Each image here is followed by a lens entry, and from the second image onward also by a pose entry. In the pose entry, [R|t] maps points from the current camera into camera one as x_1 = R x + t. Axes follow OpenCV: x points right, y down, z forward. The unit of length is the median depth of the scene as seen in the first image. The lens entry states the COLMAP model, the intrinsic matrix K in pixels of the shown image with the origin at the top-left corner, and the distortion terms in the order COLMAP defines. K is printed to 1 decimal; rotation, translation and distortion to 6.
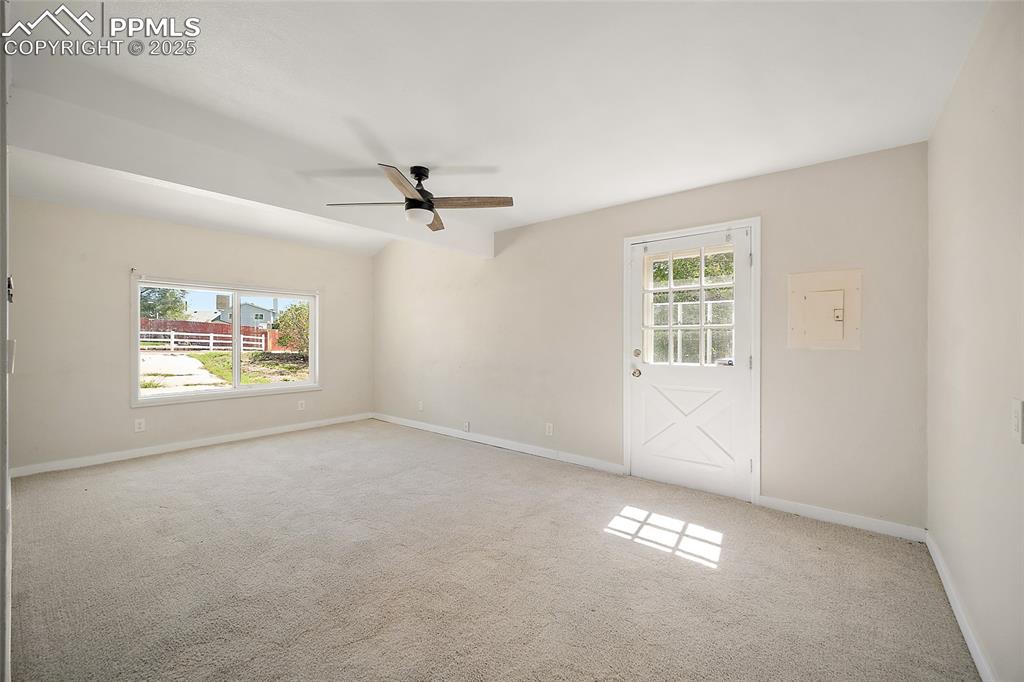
lens RADIAL K [[403.7, 0, 512.0], [0, 403.7, 341.0], [0, 0, 1]] dist [-0.006988, -0.000275]
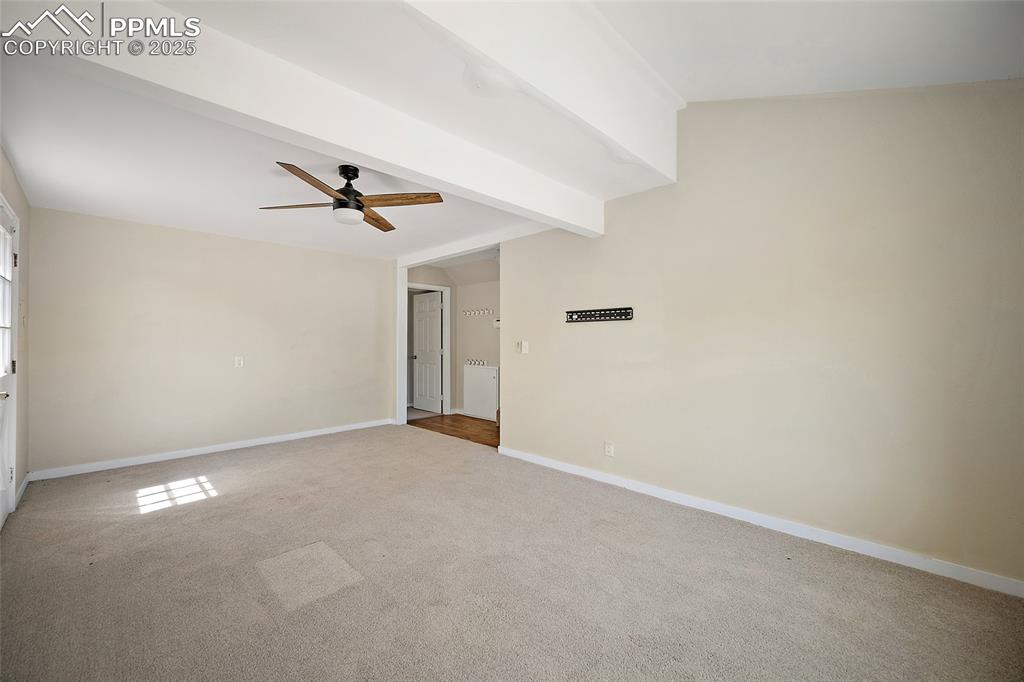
lens RADIAL K [[403.7, 0, 512.0], [0, 403.7, 341.0], [0, 0, 1]] dist [-0.006988, -0.000275]
pose [[-0.996031, -0.003424, 0.088939, -0.542046], [-0.002669, 0.999959, 0.008610, -0.013729], [-0.088964, 0.008338, -0.996000, 1.479546]]
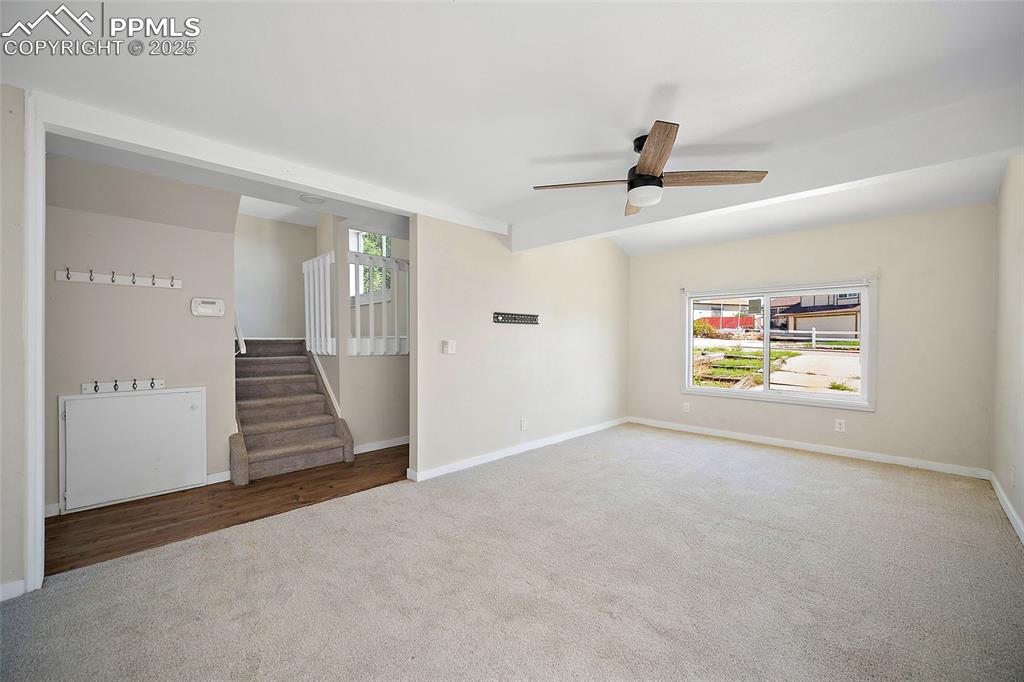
lens RADIAL K [[405.5, 0, 510.1], [0, 405.5, 344.4], [0, 0, 1]] dist [0.001028, -0.000194]
pose [[-0.100012, 0.006692, -0.994964, 0.495750], [-0.008730, 0.999933, 0.007603, -0.001466], [0.994948, 0.009447, -0.099947, 0.619289]]
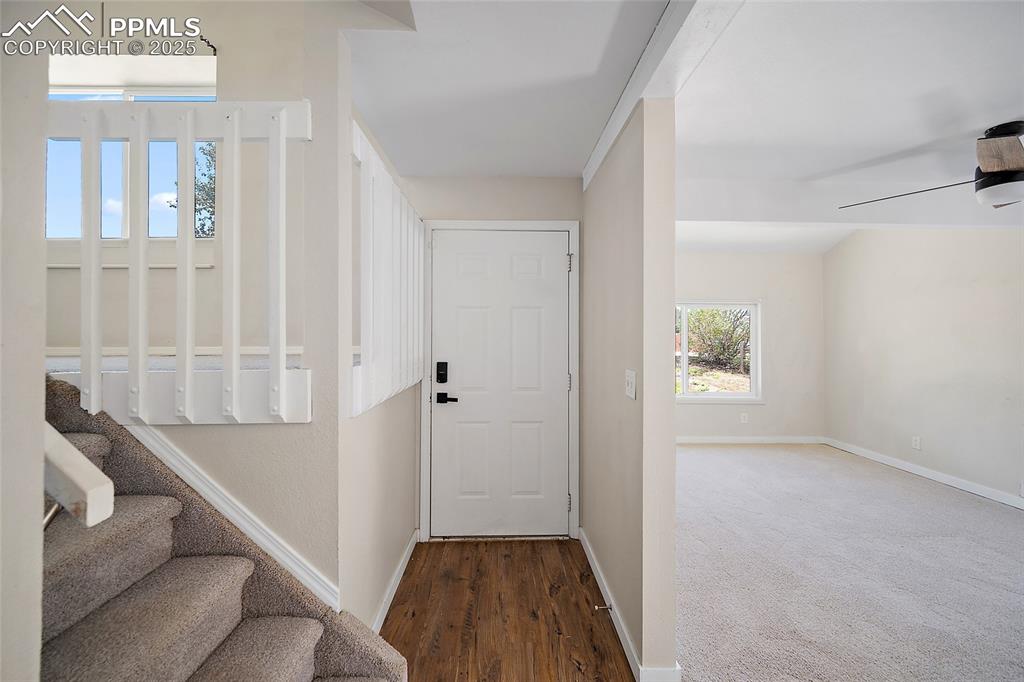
lens RADIAL K [[403.7, 0, 512.0], [0, 403.7, 341.0], [0, 0, 1]] dist [-0.006988, -0.000275]
pose [[0.639176, 0.008930, -0.769008, -0.196907], [-0.008618, 0.999953, 0.004448, -0.037732], [0.769012, 0.003784, 0.639223, -0.083532]]
